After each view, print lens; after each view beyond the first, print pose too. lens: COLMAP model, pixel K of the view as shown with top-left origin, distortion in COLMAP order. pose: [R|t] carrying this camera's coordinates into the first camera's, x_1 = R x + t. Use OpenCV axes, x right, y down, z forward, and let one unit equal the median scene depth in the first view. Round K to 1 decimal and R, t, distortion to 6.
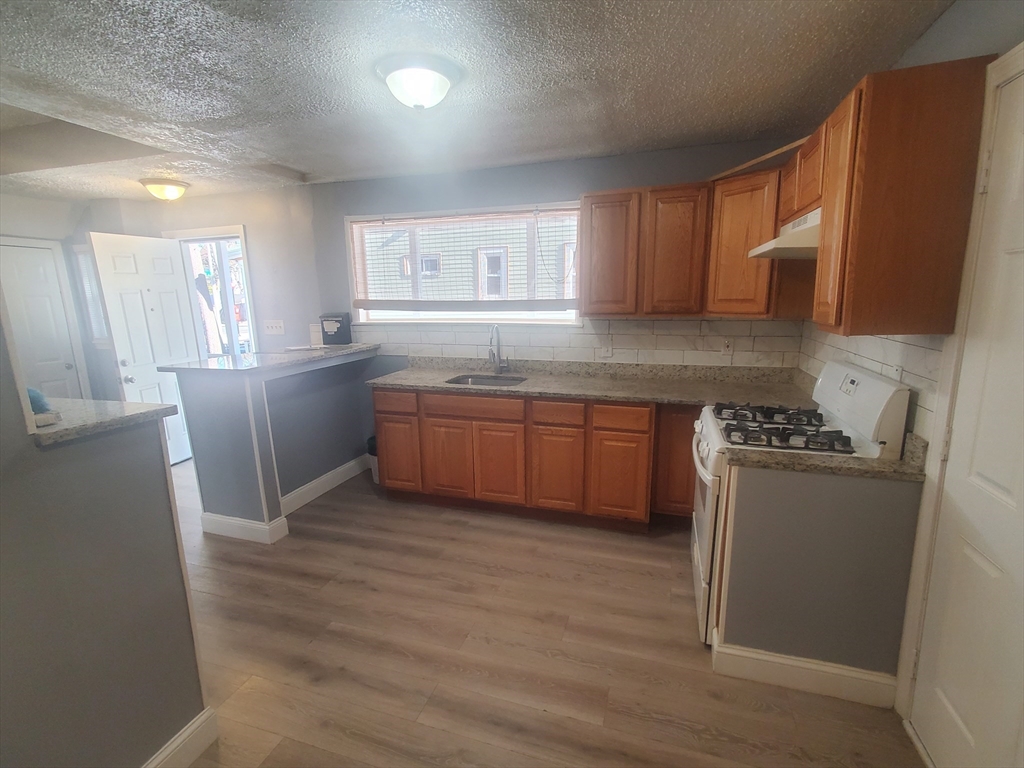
lens RADIAL K [[488.3, 0, 509.0], [0, 488.3, 400.9], [0, 0, 1]] dist [-0.004554, 0.000516]
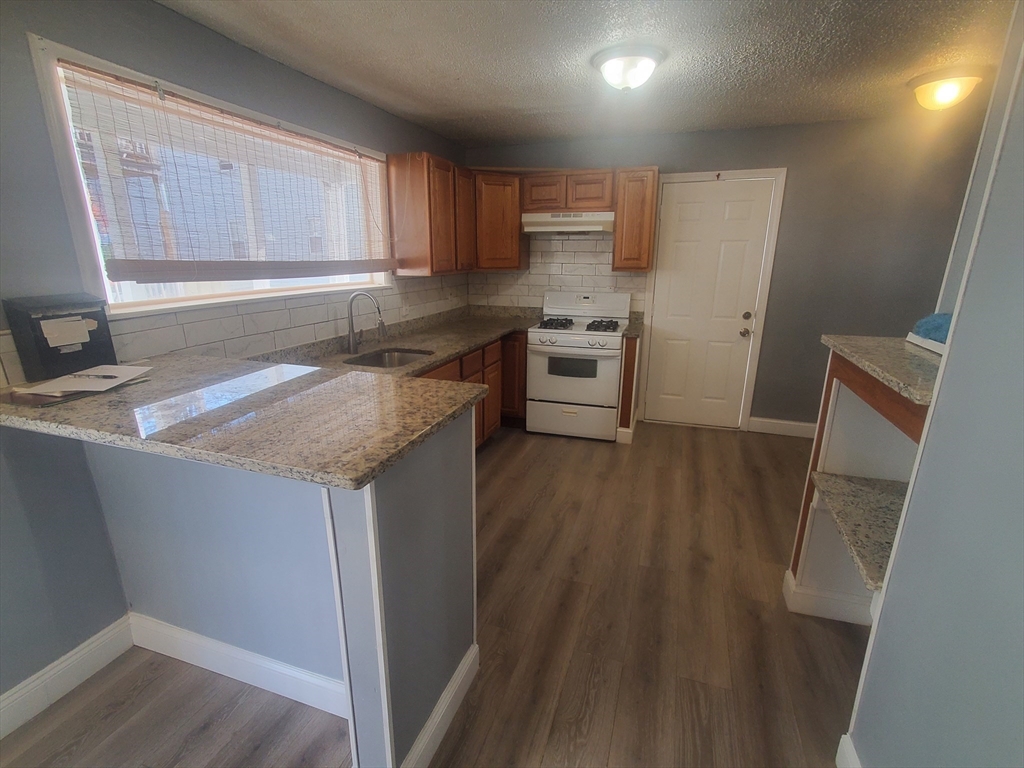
lens RADIAL K [[488.3, 0, 504.1], [0, 488.3, 398.4], [0, 0, 1]] dist [-0.004554, 0.000516]
pose [[0.028095, -0.268878, 0.962764, -1.121740], [0.214843, 0.942260, 0.256882, -0.191938], [-0.976244, 0.199626, 0.084239, 0.980286]]
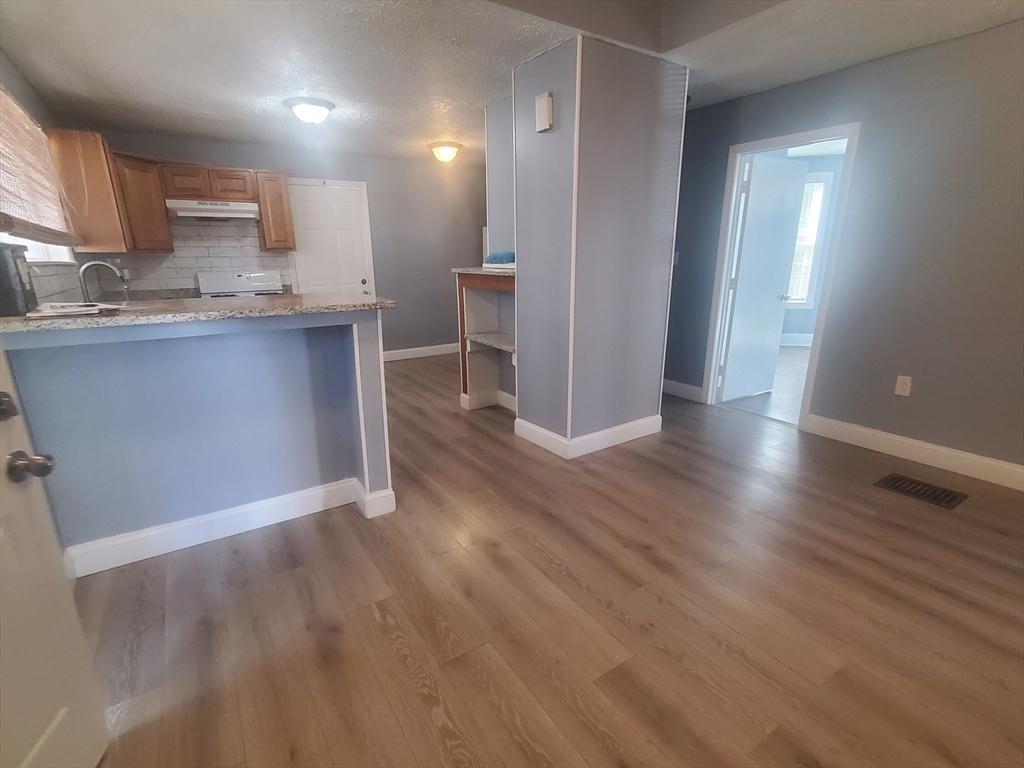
lens RADIAL K [[488.3, 0, 513.5], [0, 488.3, 391.6], [0, 0, 1]] dist [-0.004554, 0.000516]
pose [[-0.788295, -0.141161, 0.598886, -1.491897], [0.158757, 0.893709, 0.419620, -0.255363], [-0.594464, 0.425862, -0.682096, 1.633356]]
